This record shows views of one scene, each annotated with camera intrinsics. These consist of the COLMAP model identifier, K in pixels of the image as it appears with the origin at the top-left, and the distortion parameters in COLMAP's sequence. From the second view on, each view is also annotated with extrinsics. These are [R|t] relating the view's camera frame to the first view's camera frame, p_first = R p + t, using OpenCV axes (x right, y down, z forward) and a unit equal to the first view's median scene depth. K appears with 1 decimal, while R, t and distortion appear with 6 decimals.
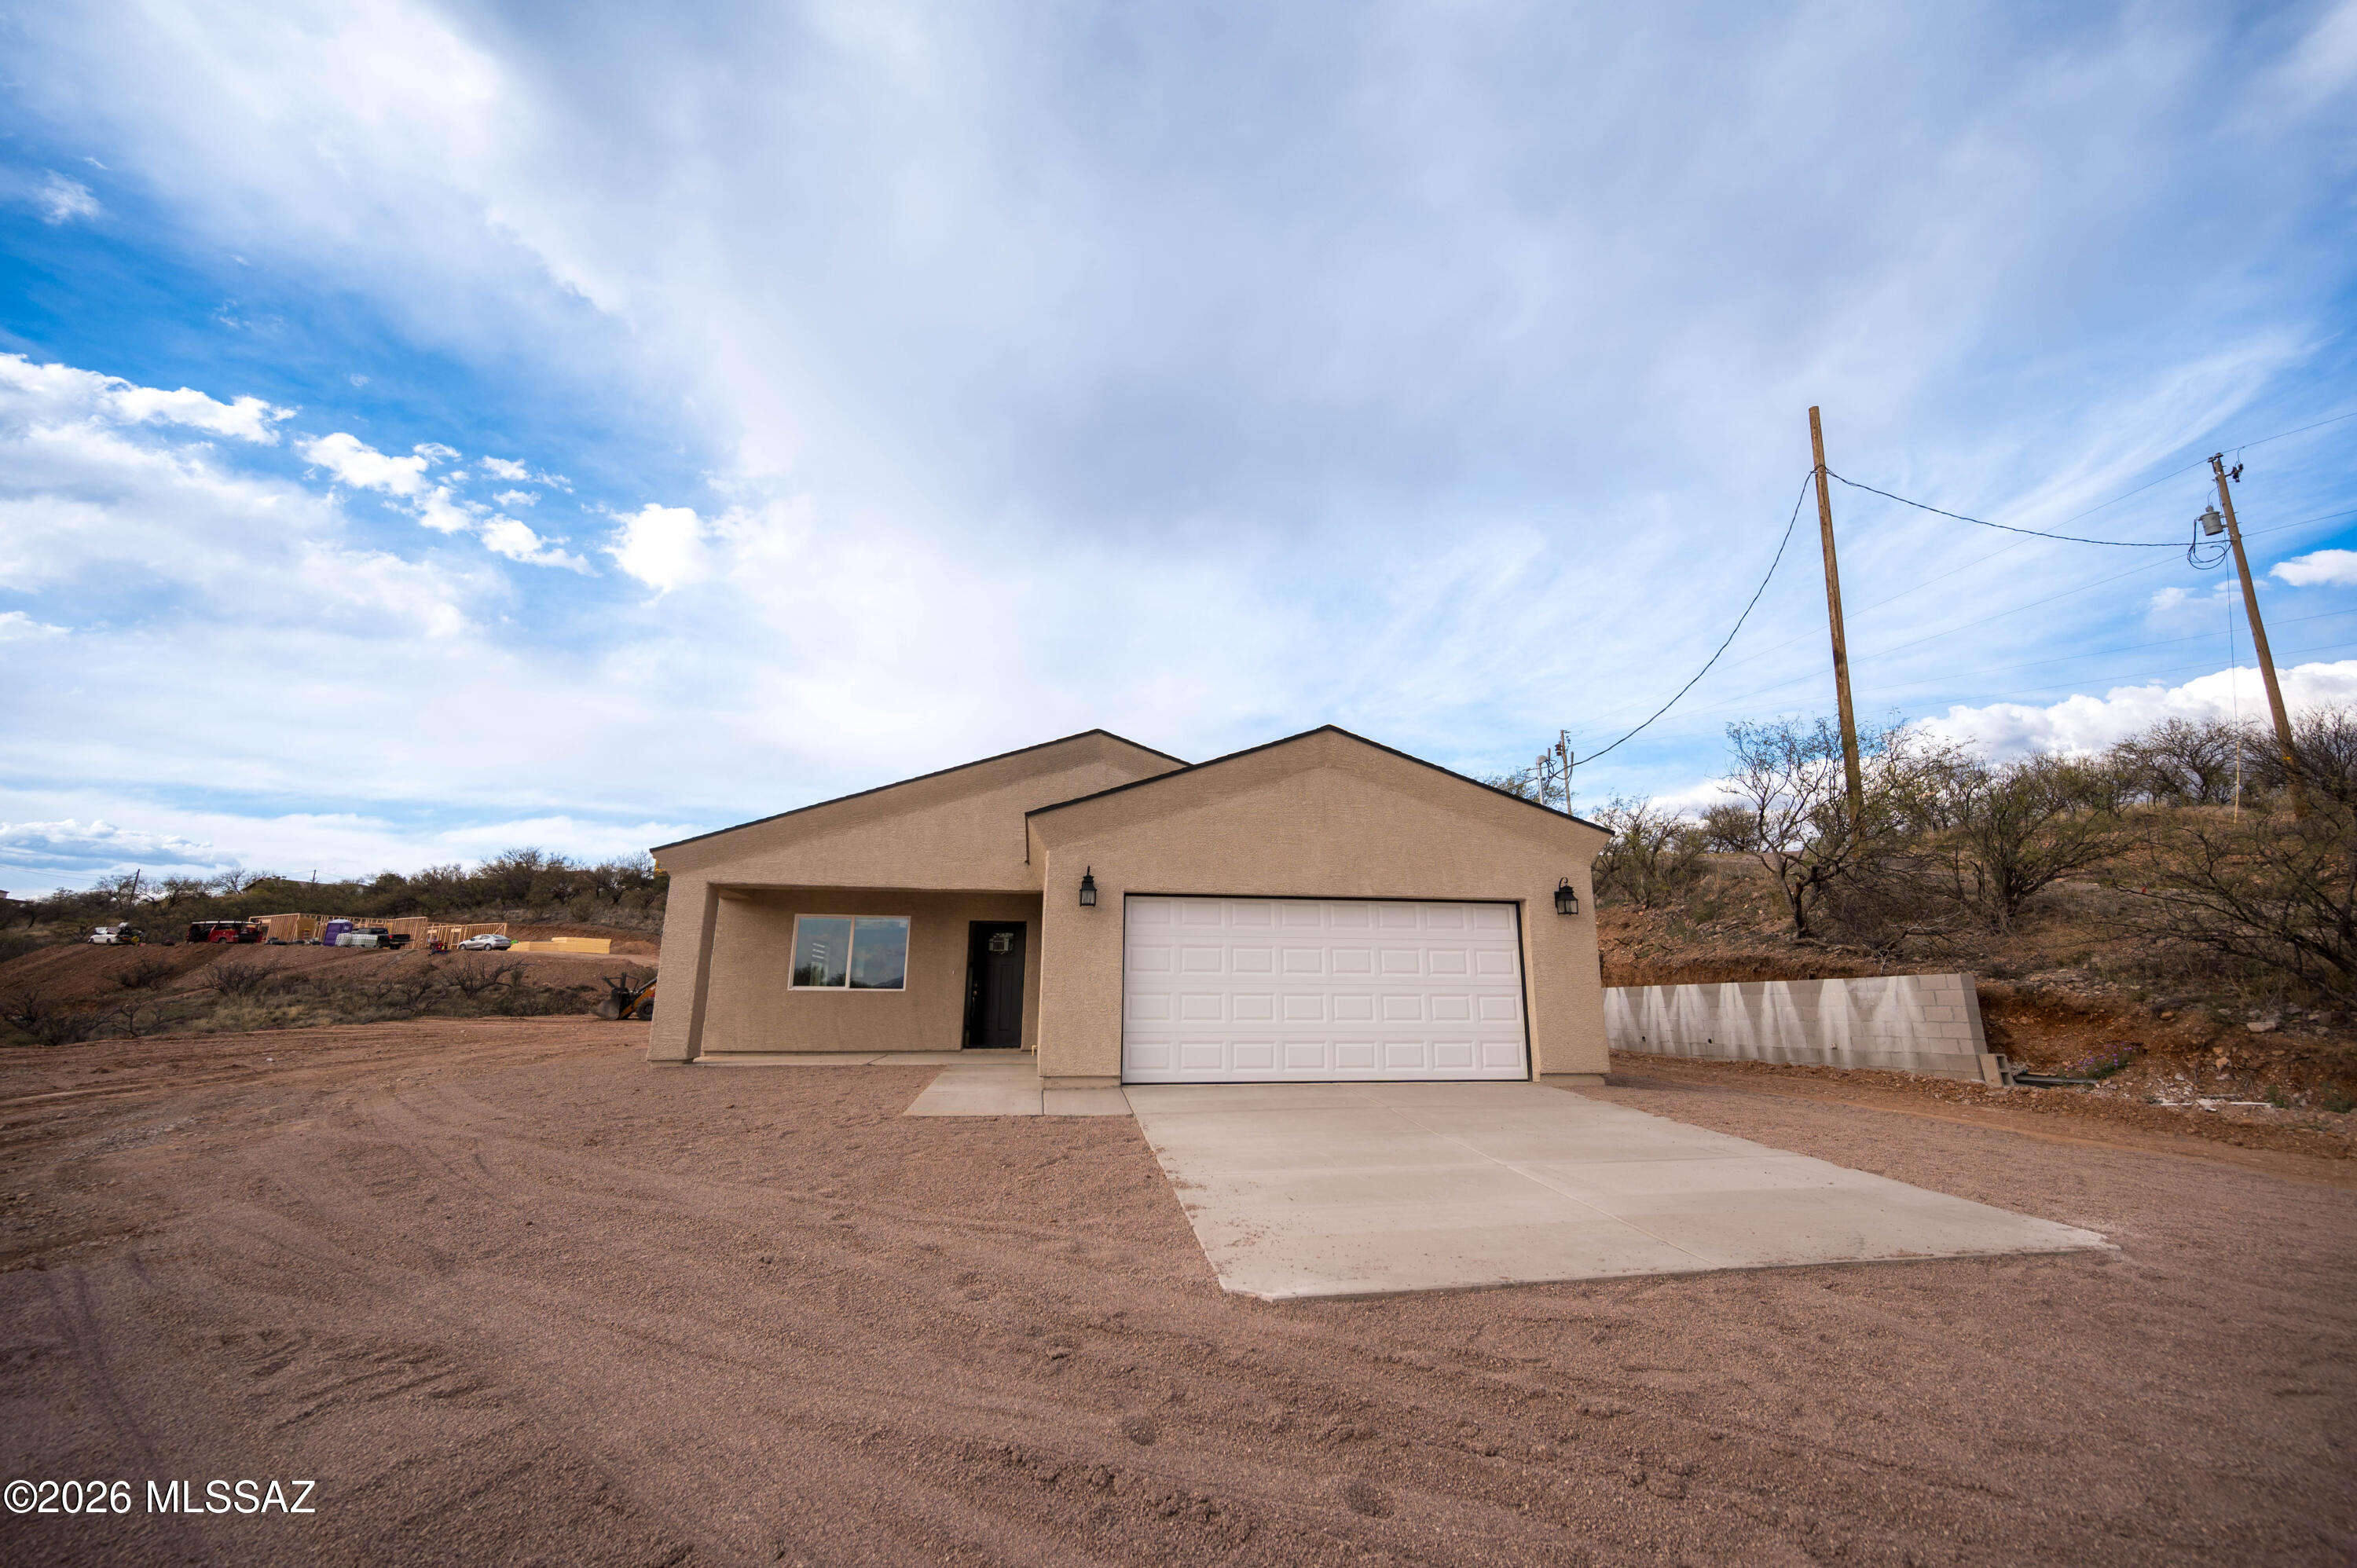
lens RADIAL K [[960.8, 0, 1170.2], [0, 960.8, 785.5], [0, 0, 1]] dist [0.000014, 0.000125]
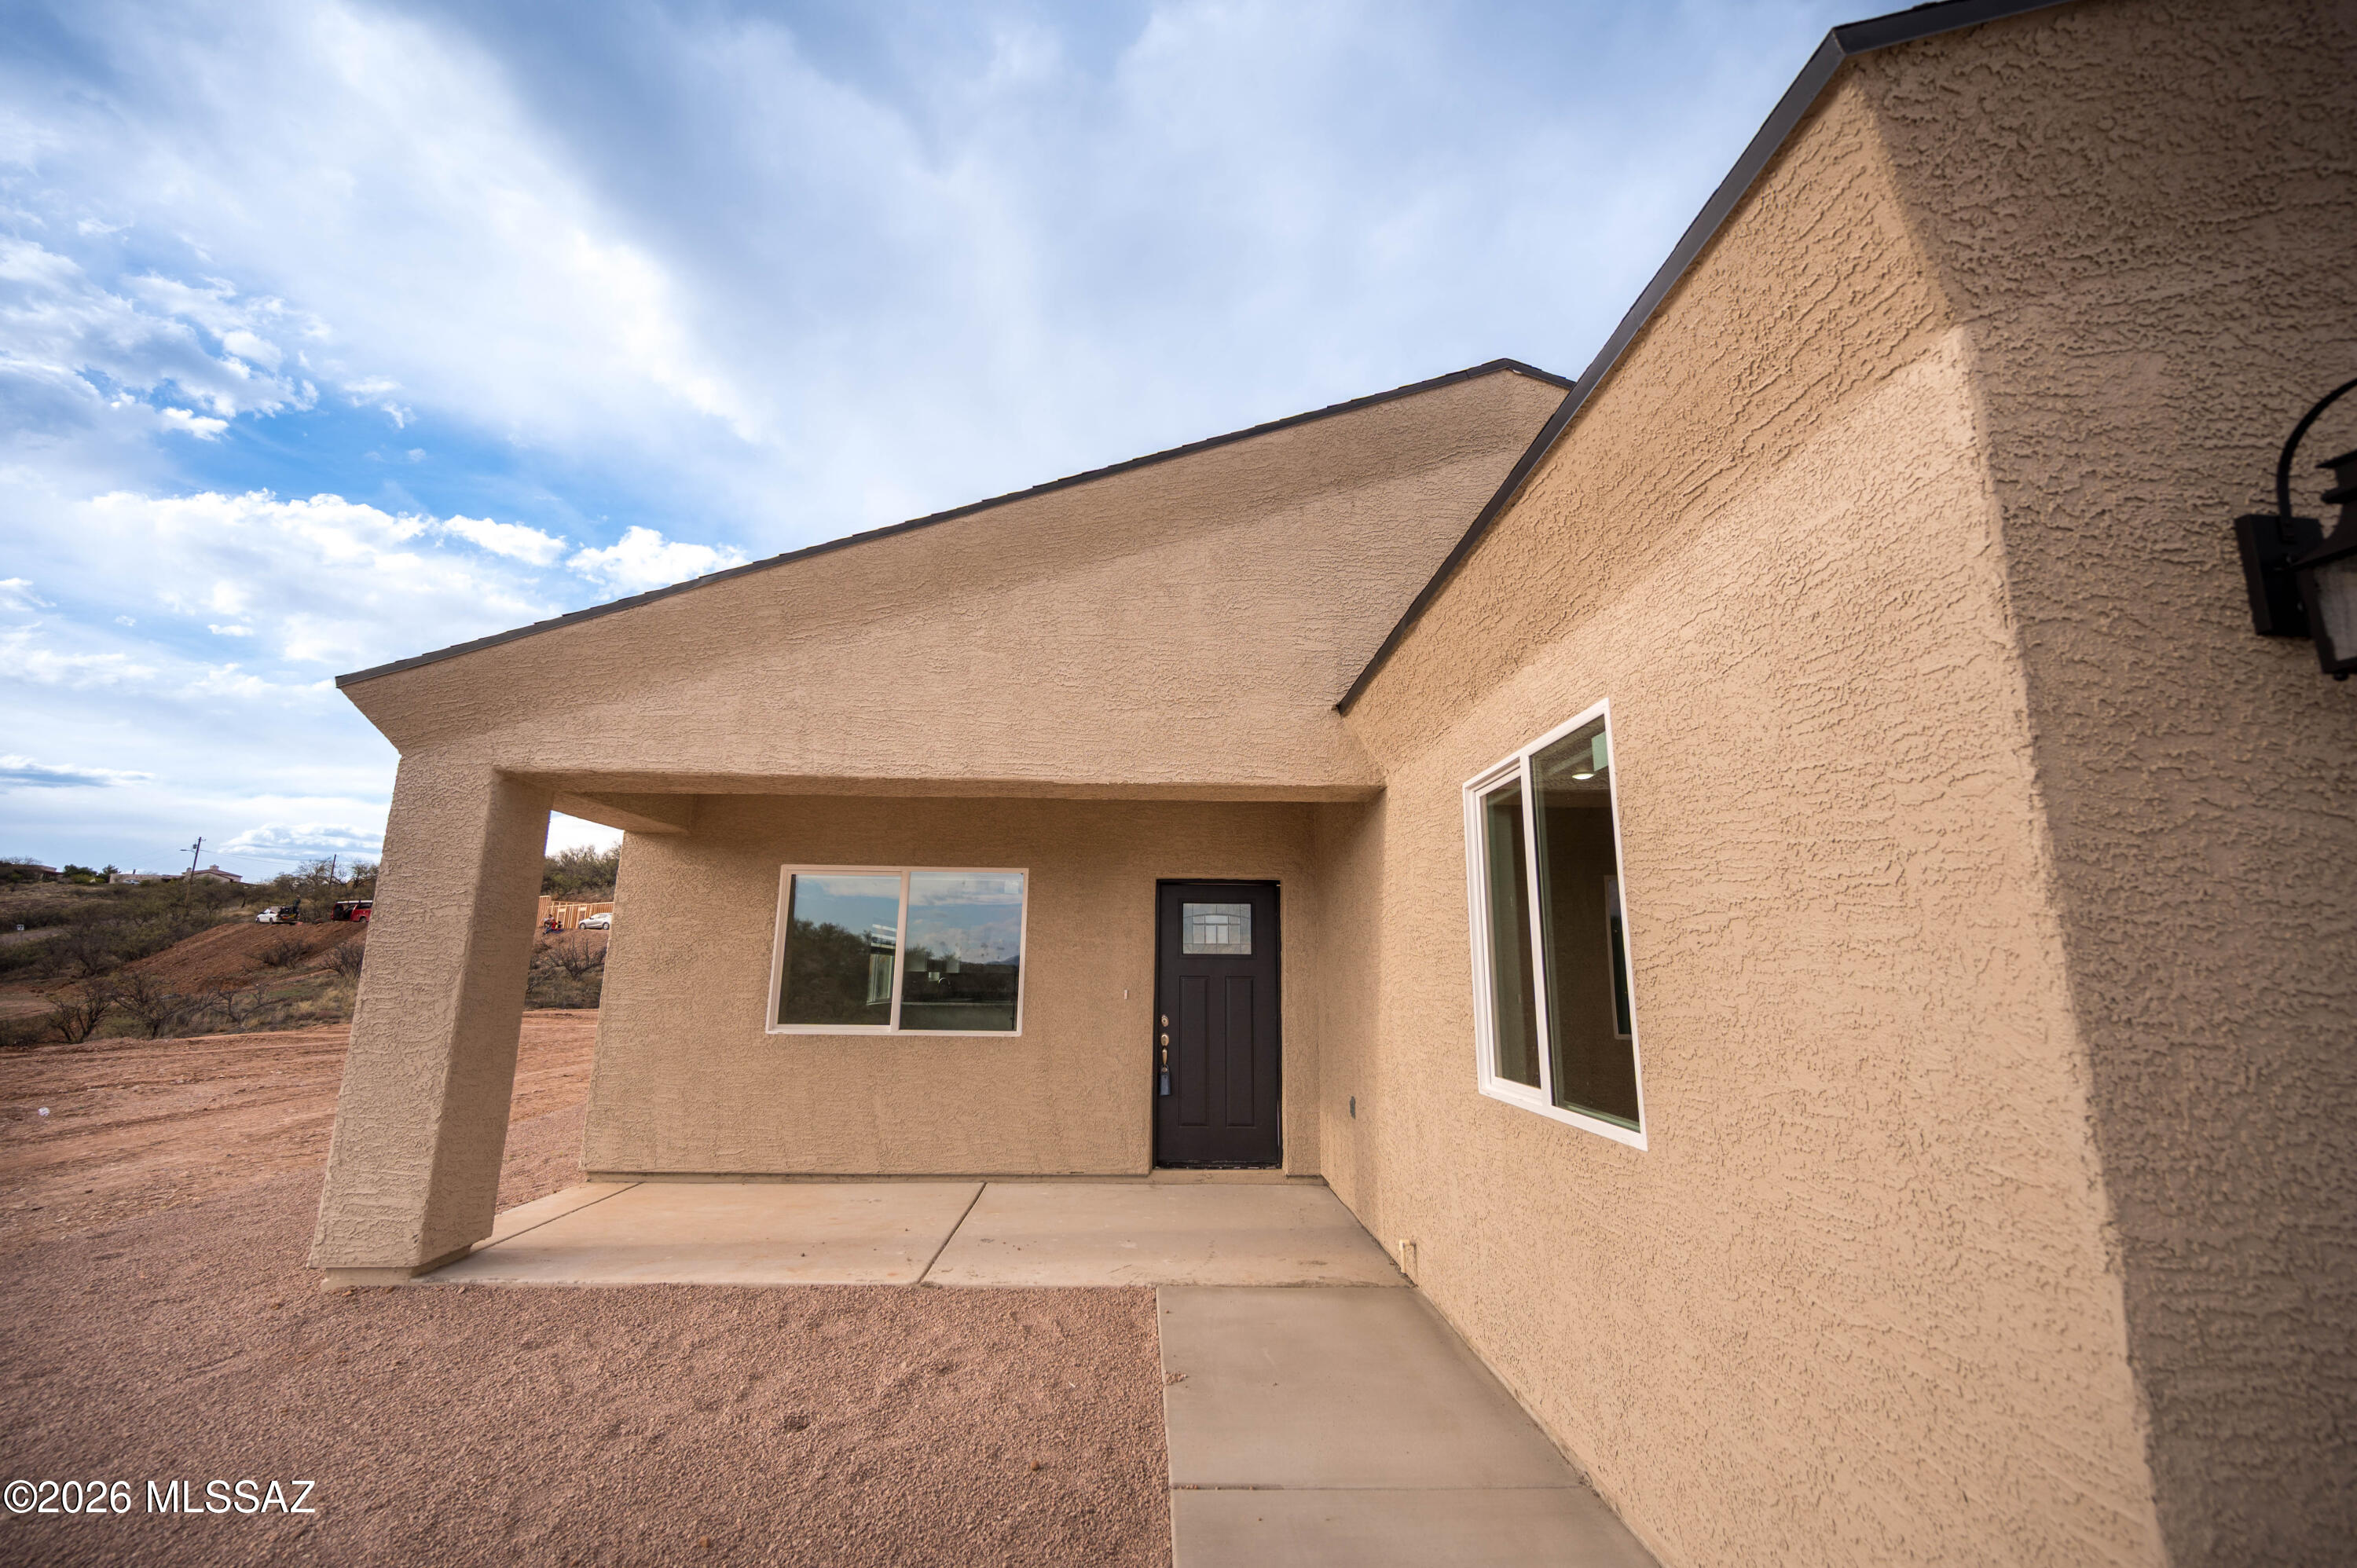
lens RADIAL K [[946.3, 0, 1138.9], [0, 946.3, 788.7], [0, 0, 1]] dist [-0.001164, 0.000119]
pose [[0.990906, -0.020356, -0.133007, -0.171653], [0.023636, 0.999453, 0.023132, 0.096891], [0.132463, -0.026065, 0.990845, 0.614648]]
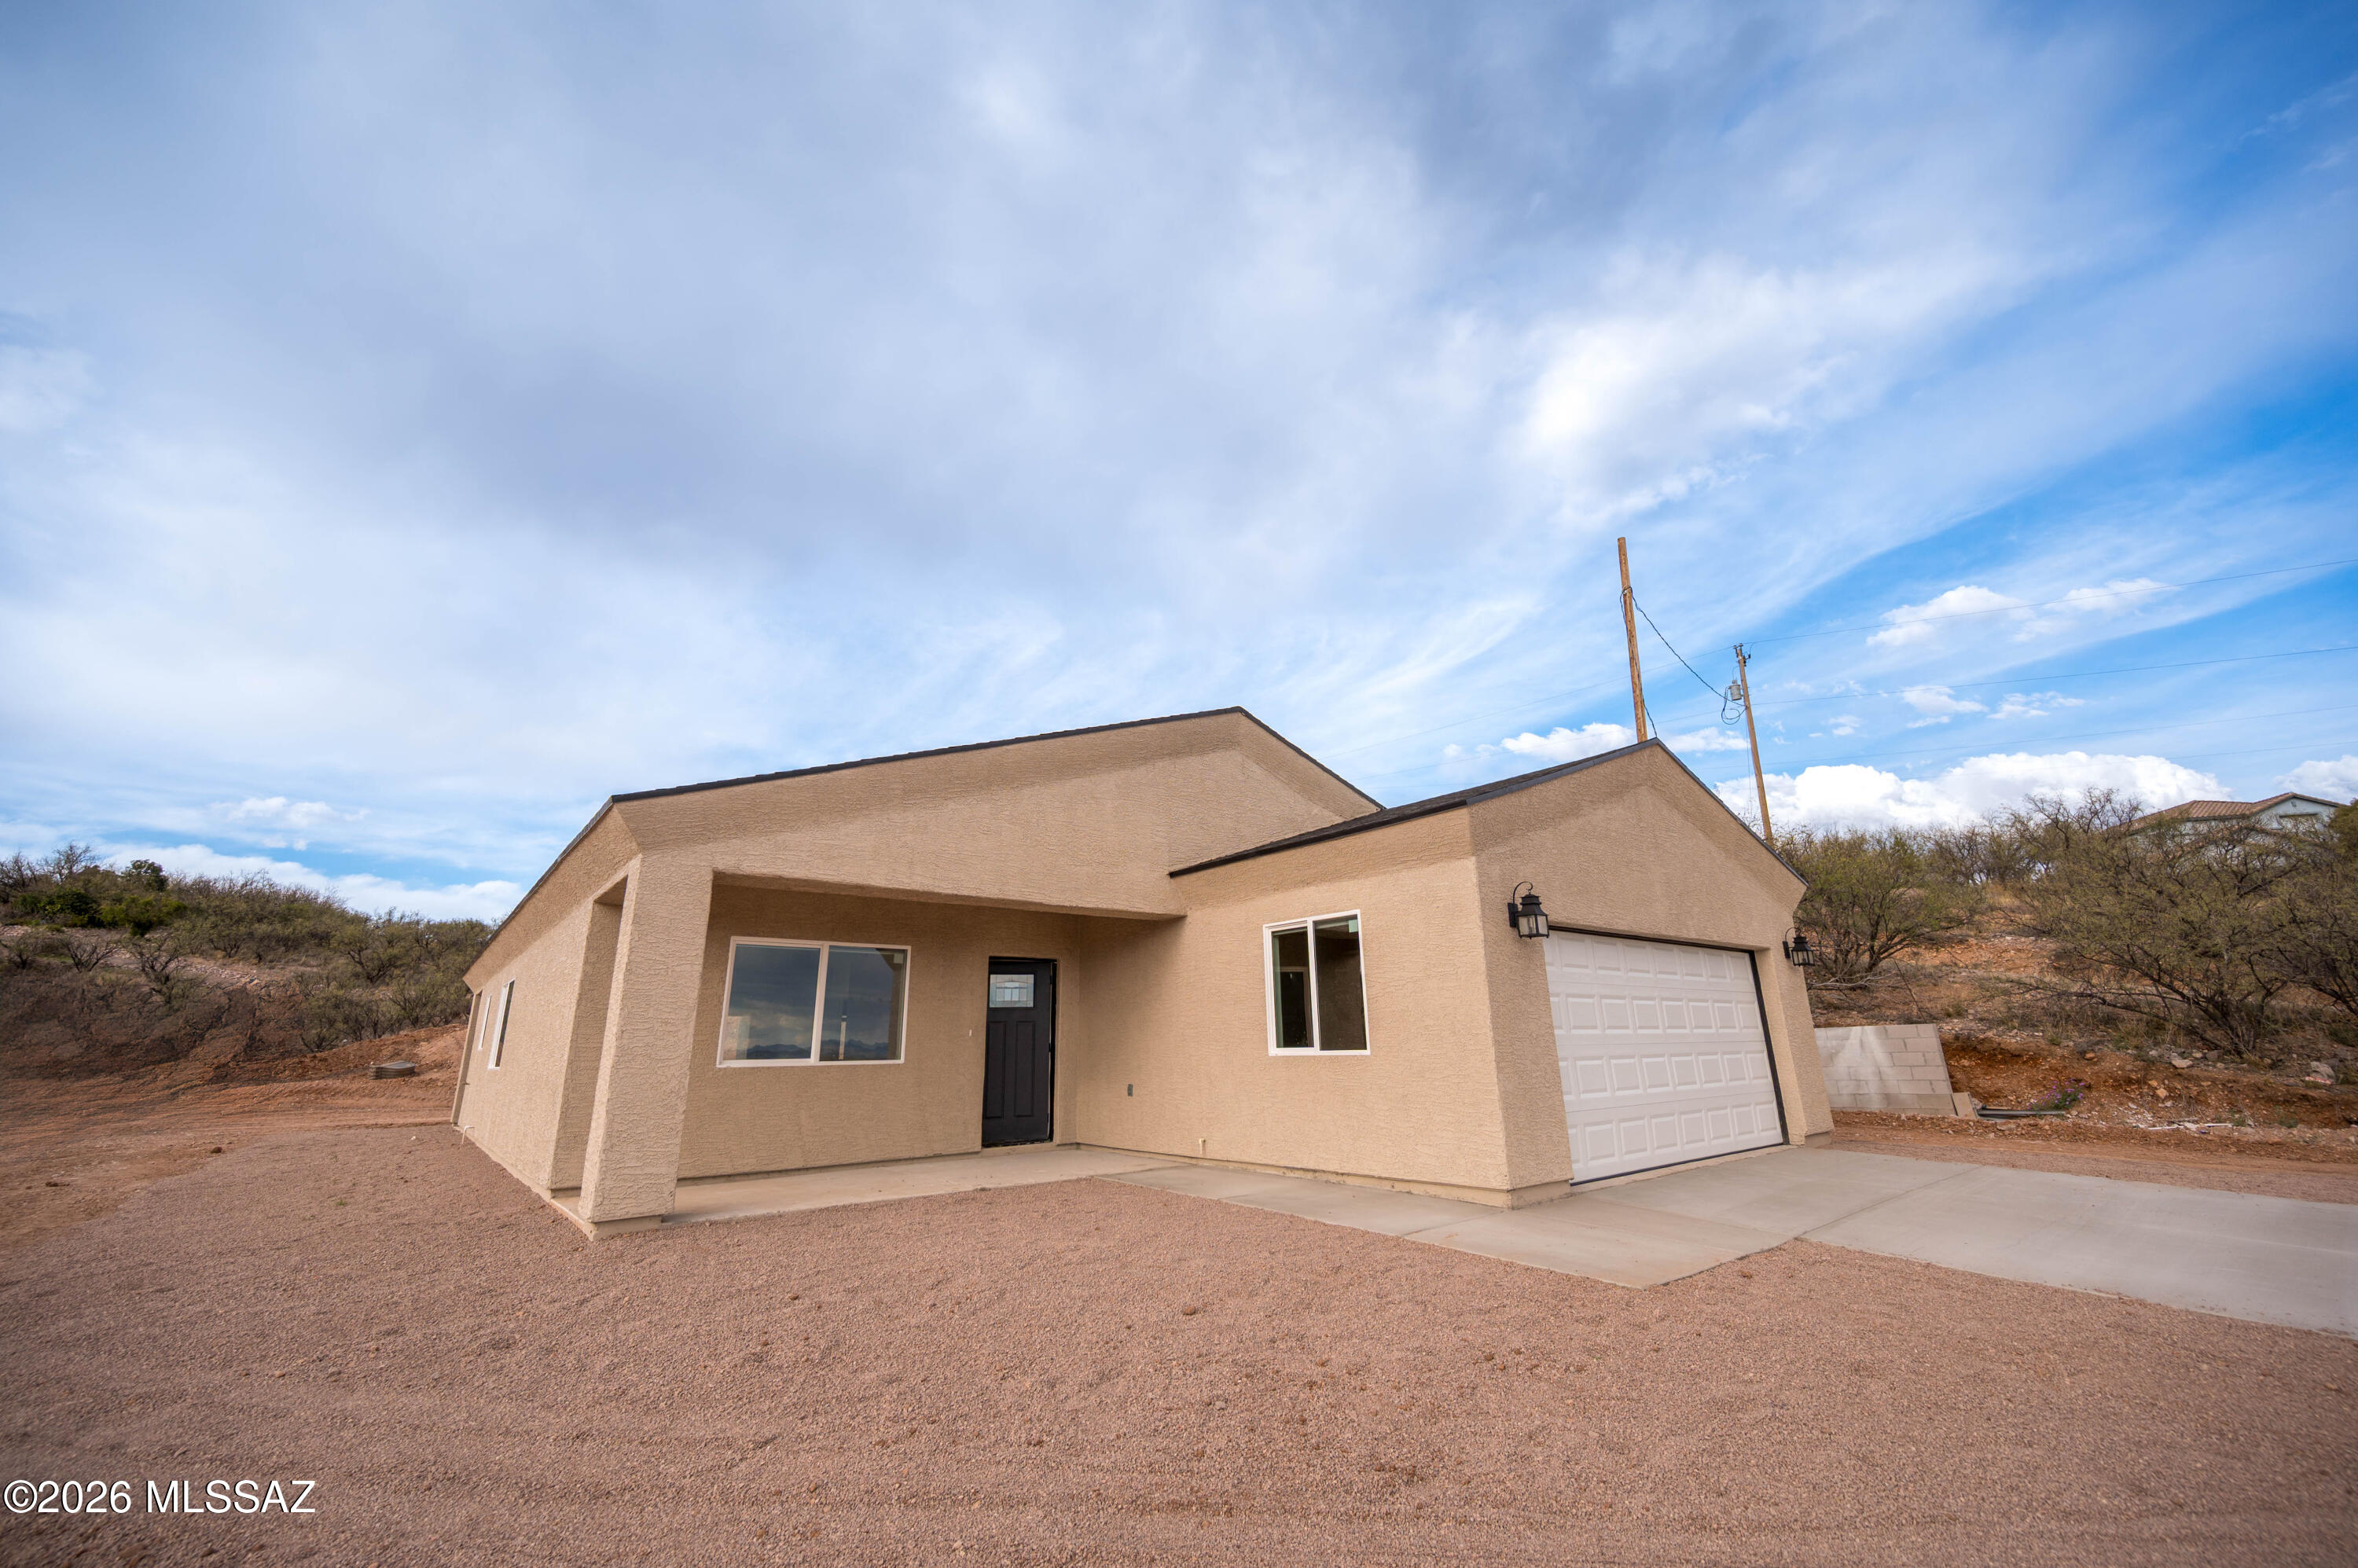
lens RADIAL K [[948.6, 0, 1179.0], [0, 948.6, 784.0], [0, 0, 1]] dist [-0.000508, -0.000440]
pose [[0.868373, 0.114168, 0.482591, -0.474884], [-0.086740, 0.993105, -0.078862, 0.065986], [-0.488267, 0.026622, 0.872288, 0.370629]]
